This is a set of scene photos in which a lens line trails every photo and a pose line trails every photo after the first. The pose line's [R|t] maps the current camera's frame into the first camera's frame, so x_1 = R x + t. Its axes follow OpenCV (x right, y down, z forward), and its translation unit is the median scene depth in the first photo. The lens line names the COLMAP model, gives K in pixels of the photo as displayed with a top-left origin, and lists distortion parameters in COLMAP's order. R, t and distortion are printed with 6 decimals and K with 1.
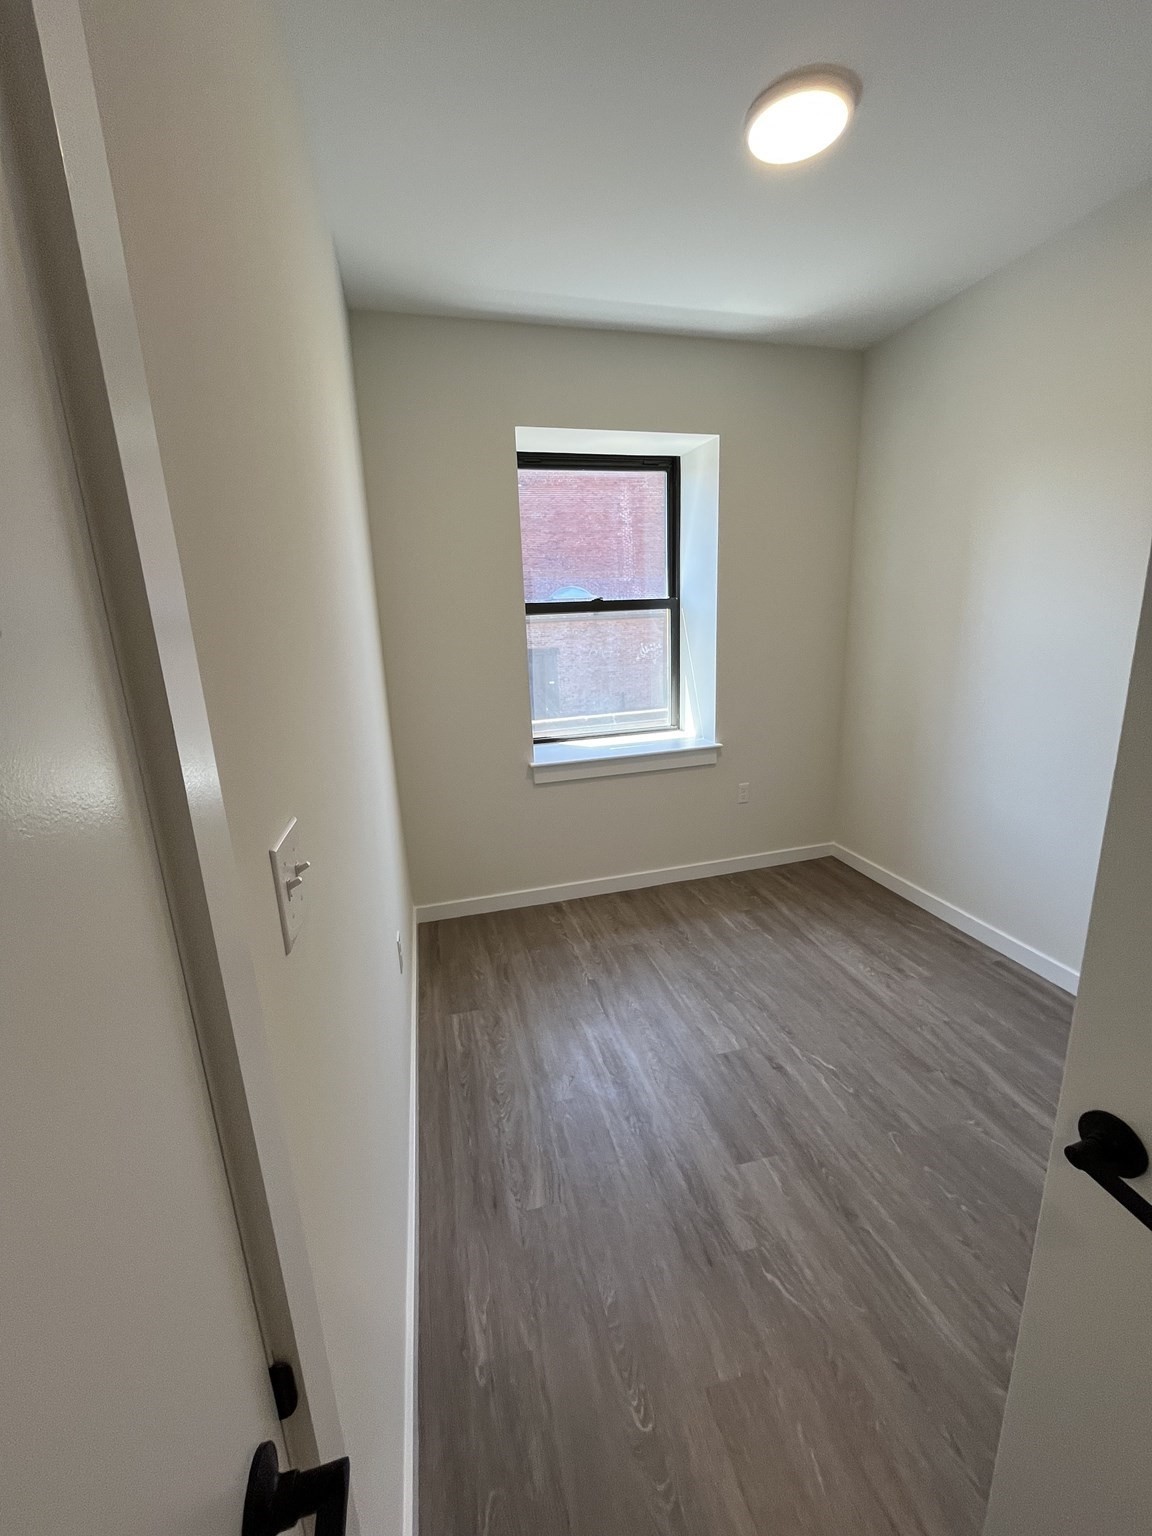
lens RADIAL K [[623.6, 0, 543.9], [0, 623.6, 768.8], [0, 0, 1]] dist [0.000790, -0.000102]
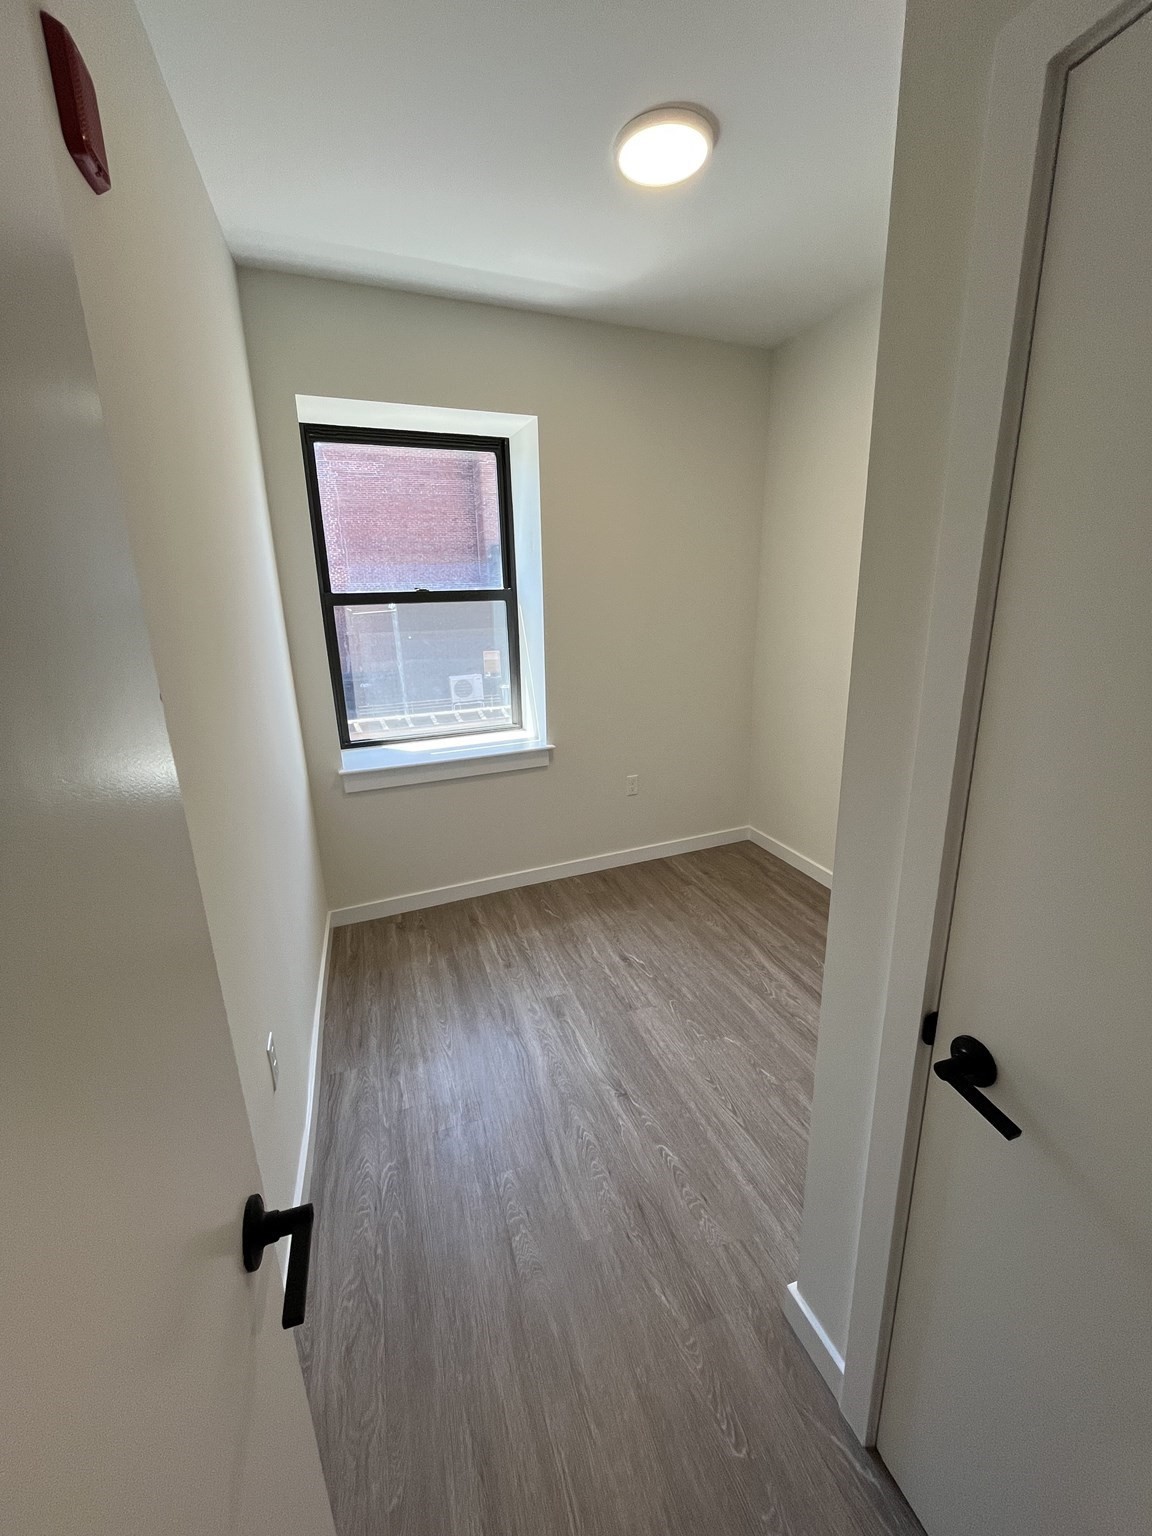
lens RADIAL K [[623.6, 0, 569.0], [0, 623.6, 773.2], [0, 0, 1]] dist [0.000790, -0.000102]
pose [[0.991295, -0.025613, 0.129142, 0.170251], [0.022400, 0.999404, 0.026270, -0.018930], [-0.129738, -0.023148, 0.991278, 0.047187]]
